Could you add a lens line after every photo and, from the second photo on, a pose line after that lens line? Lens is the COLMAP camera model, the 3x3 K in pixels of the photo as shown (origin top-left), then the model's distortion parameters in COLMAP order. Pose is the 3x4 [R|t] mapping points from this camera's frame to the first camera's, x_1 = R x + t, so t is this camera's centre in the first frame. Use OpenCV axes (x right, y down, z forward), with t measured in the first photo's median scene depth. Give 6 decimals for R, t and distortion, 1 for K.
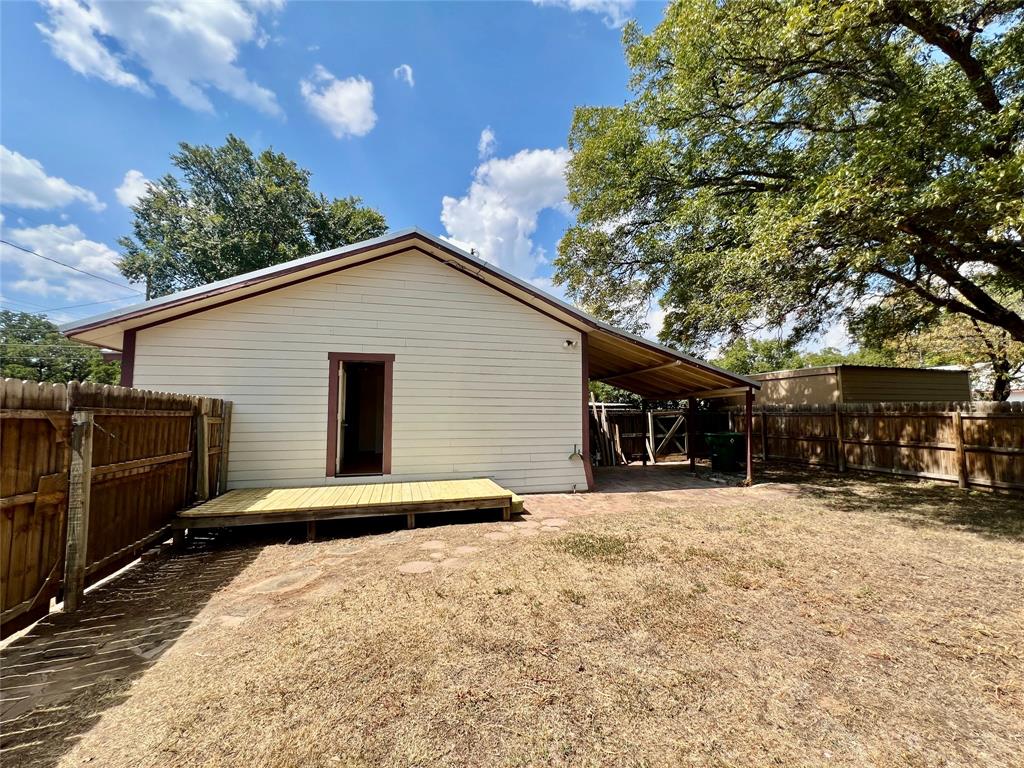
lens RADIAL K [[410.1, 0, 507.7], [0, 410.1, 384.9], [0, 0, 1]] dist [-0.001237, 0.000034]
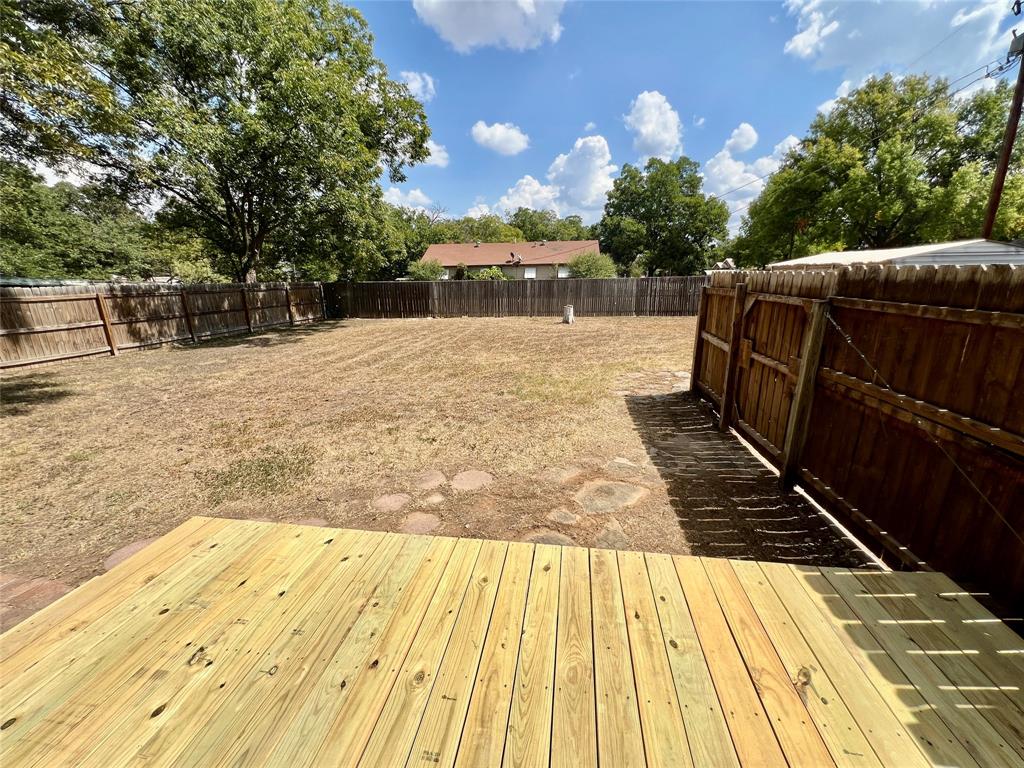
lens RADIAL K [[413.3, 0, 510.6], [0, 413.3, 382.6], [0, 0, 1]] dist [-0.001732, 0.000233]
pose [[-0.917021, -0.083431, 0.390016, -0.512910], [-0.011726, 0.983093, 0.182729, 0.054812], [-0.398668, 0.162993, -0.902495, 1.411050]]
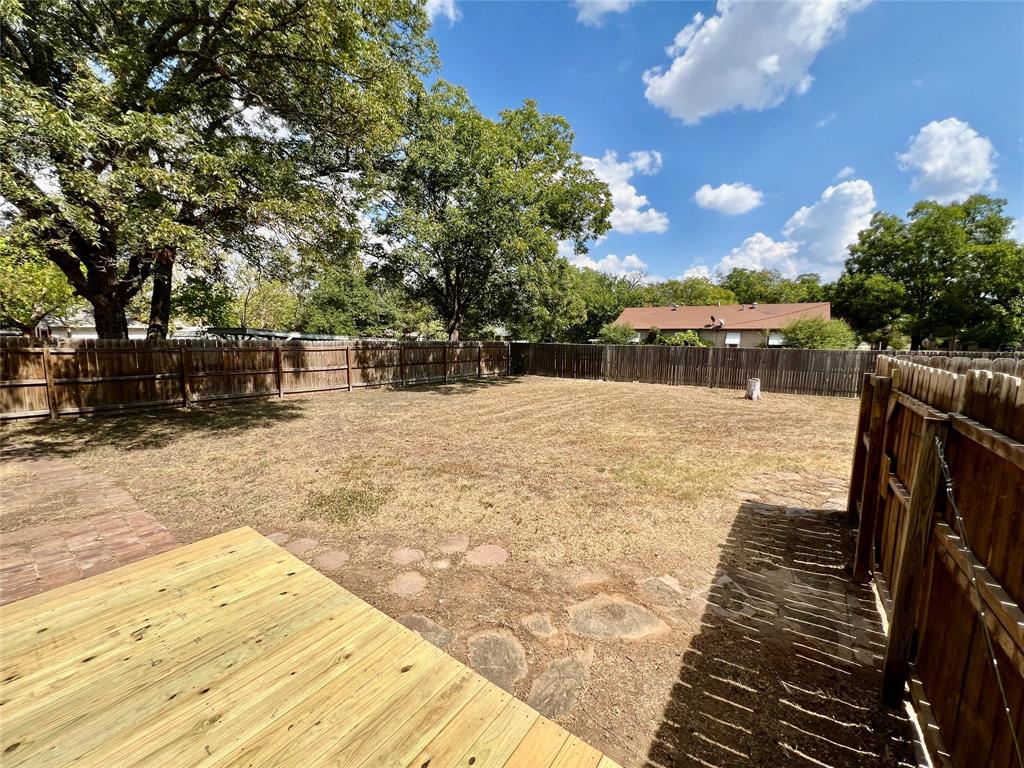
lens RADIAL K [[413.3, 0, 510.6], [0, 413.3, 382.6], [0, 0, 1]] dist [-0.001732, 0.000233]
pose [[-0.626278, -0.092467, 0.774097, -0.733798], [-0.068986, 0.995619, 0.063115, 0.011079], [-0.776542, -0.013874, -0.629913, 1.232878]]
